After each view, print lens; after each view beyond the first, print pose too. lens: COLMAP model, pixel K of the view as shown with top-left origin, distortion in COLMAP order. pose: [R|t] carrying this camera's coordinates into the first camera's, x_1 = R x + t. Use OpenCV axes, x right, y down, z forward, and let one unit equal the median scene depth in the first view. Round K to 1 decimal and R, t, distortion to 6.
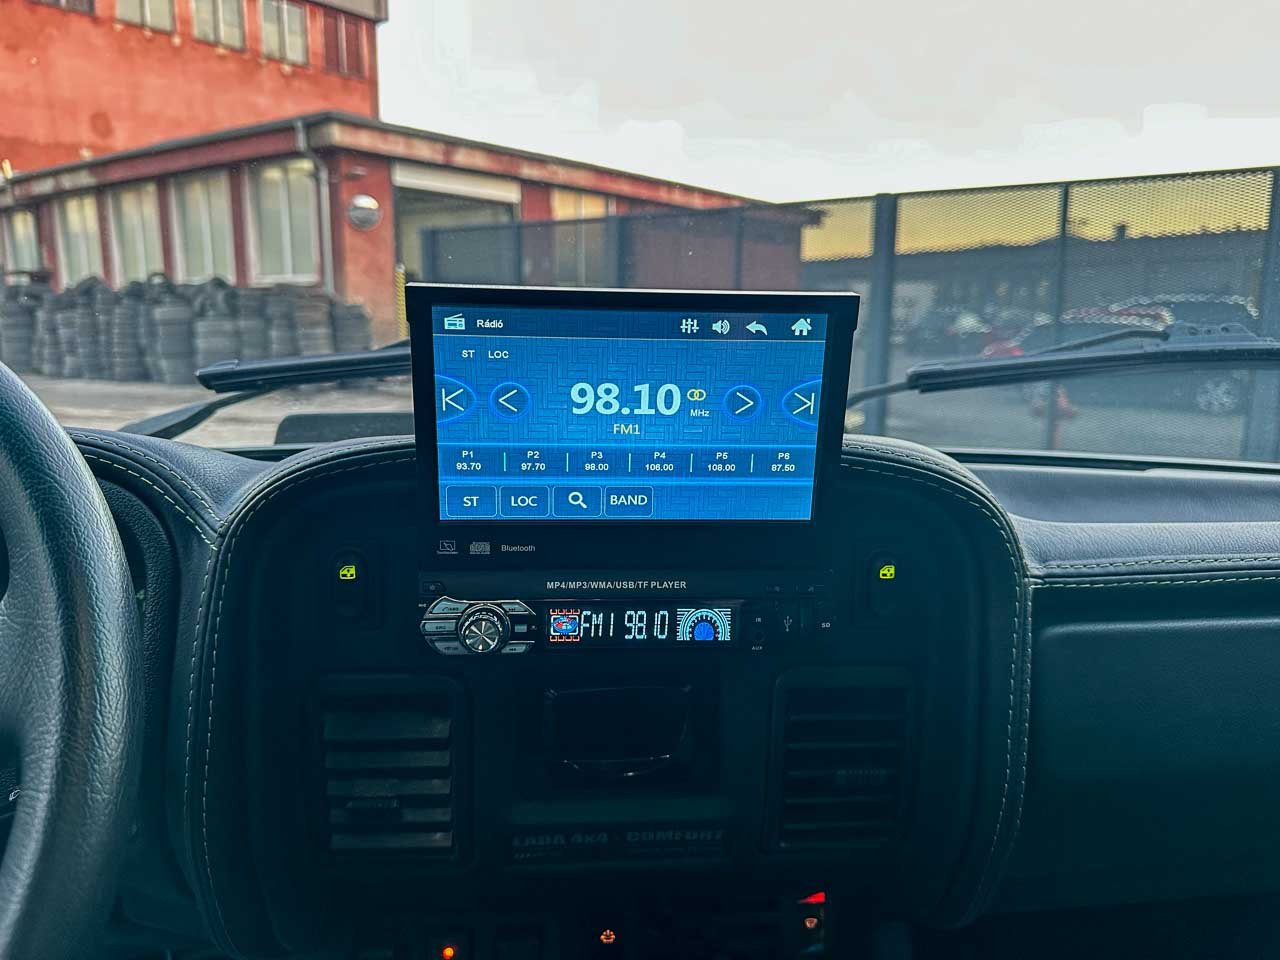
lens RADIAL K [[901.7, 0, 645.9], [0, 901.7, 480.6], [0, 0, 1]] dist [0.000258, -0.012217]
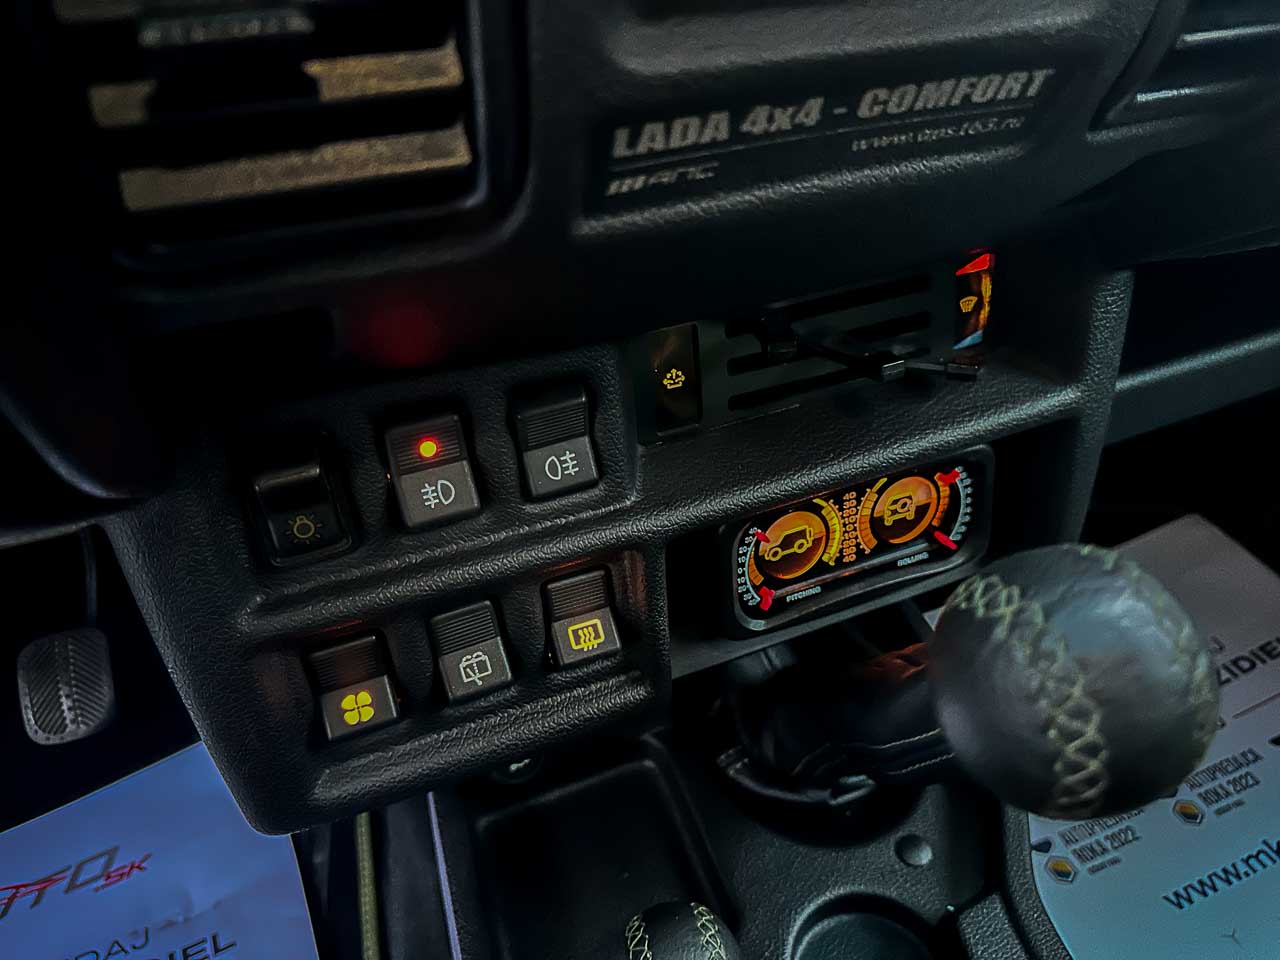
lens RADIAL K [[901.7, 0, 636.3], [0, 901.7, 481.6], [0, 0, 1]] dist [0.000258, -0.012217]
pose [[0.952010, -0.206046, 0.226321, -0.257468], [0.070198, 0.866735, 0.493803, 0.331689], [-0.297907, -0.454219, 0.839605, 0.590229]]
